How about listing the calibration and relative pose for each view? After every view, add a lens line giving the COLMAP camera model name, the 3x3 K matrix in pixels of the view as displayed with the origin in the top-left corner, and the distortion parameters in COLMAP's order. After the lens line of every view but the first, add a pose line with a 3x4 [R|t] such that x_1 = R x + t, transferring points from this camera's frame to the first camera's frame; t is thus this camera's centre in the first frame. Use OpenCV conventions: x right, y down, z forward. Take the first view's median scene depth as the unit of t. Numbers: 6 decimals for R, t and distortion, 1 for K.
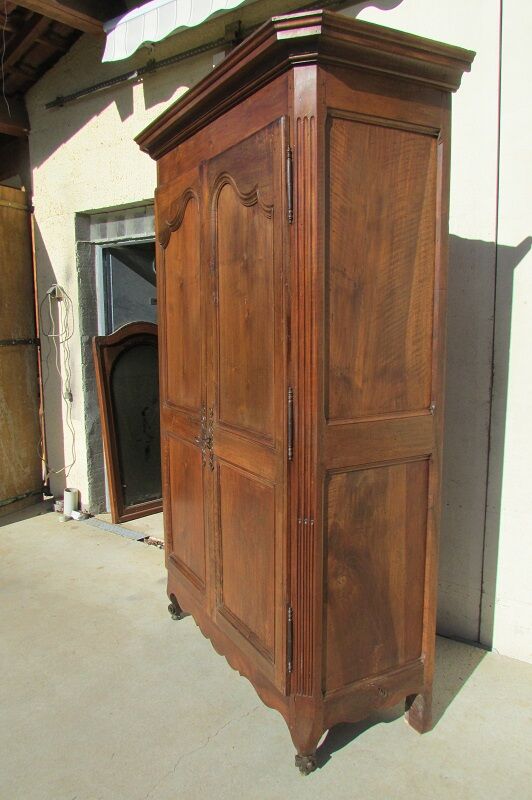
lens RADIAL K [[623.5, 0, 266.0], [0, 623.5, 400.0], [0, 0, 1]] dist [-0.037436, -0.001796]
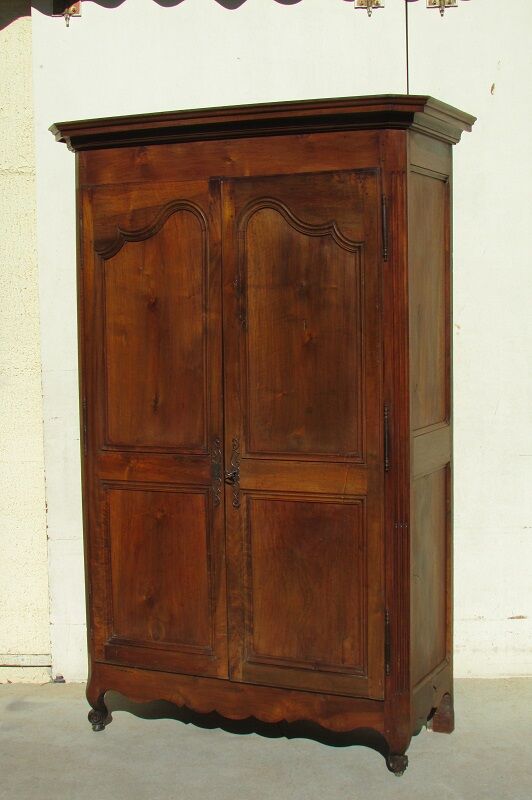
lens RADIAL K [[1284.6, 0, 266.0], [0, 1284.6, 400.0], [0, 0, 1]] dist [-0.117262, 0.082087]
pose [[0.802583, -0.048149, 0.594595, -1.469101], [0.087394, 0.995473, -0.037352, 0.037460], [-0.590105, 0.081942, 0.803158, -0.698911]]
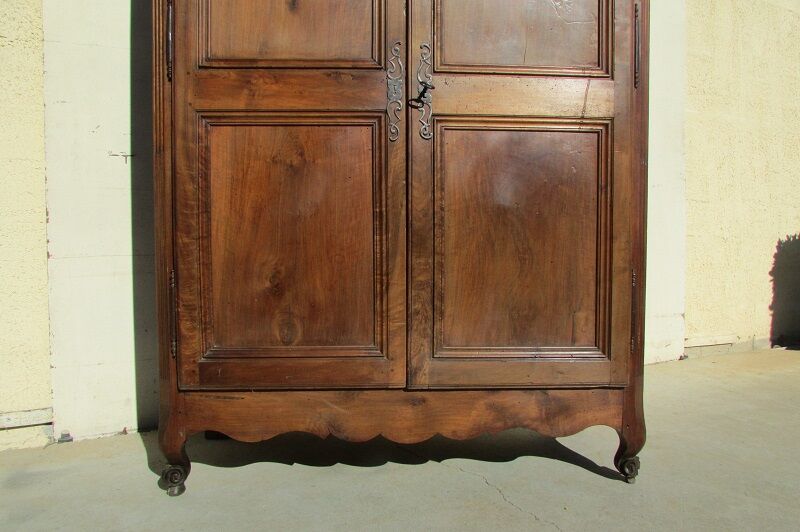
lens RADIAL K [[614.0, 0, 415.3], [0, 614.0, 266.0], [0, 0, 1]] dist [-0.011134, -0.003304]
pose [[0.411469, -0.023626, 0.911117, -0.867247], [0.118277, 0.992595, -0.027676, 0.326368], [-0.903717, 0.119152, 0.411217, 0.943620]]
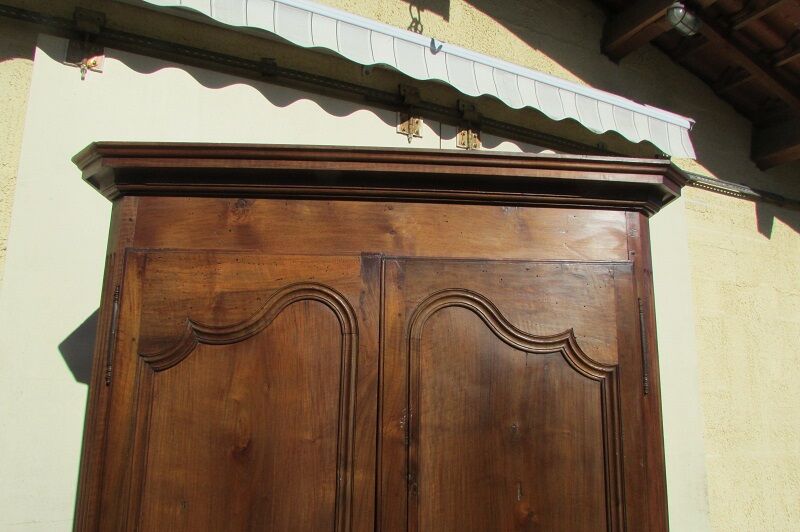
lens RADIAL K [[623.5, 0, 400.0], [0, 623.5, 266.0], [0, 0, 1]] dist [-0.037436, -0.001796]
pose [[0.430204, 0.201965, 0.879849, -0.766549], [0.101421, 0.957668, -0.269417, -0.247182], [-0.897016, 0.205139, 0.391509, 0.893133]]
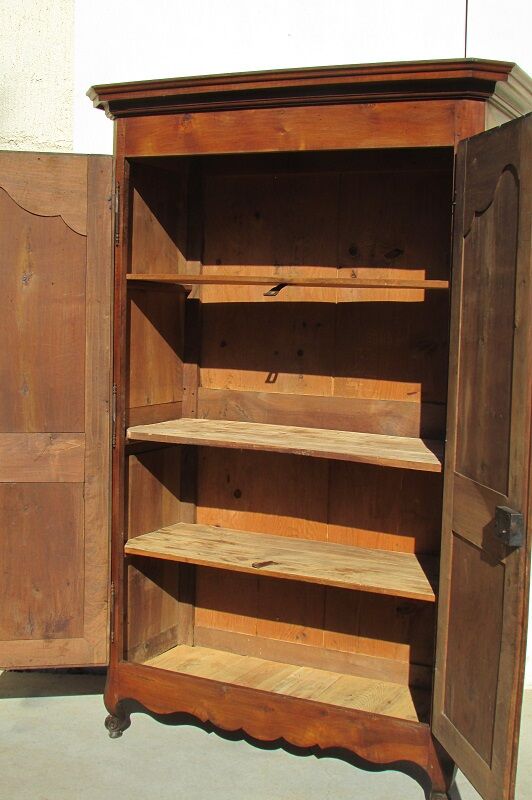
lens RADIAL K [[1062.6, 0, 266.0], [0, 1062.6, 400.0], [0, 0, 1]] dist [-0.043165, -0.067359]
pose [[0.807511, -0.027985, 0.589188, -1.178699], [0.046265, 0.998802, -0.015969, -0.020659], [-0.588035, 0.040154, 0.807838, -0.197672]]
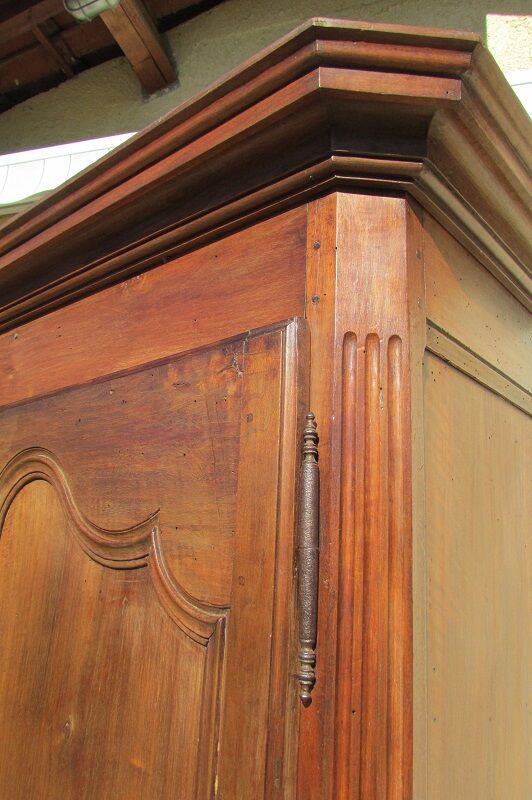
lens RADIAL K [[623.5, 0, 266.0], [0, 623.5, 400.0], [0, 0, 1]] dist [-0.037436, -0.001796]
pose [[0.933884, 0.144899, 0.326903, -0.073598], [-0.007037, 0.921488, -0.388342, -0.284047], [-0.357508, 0.360366, 0.861583, 0.704973]]
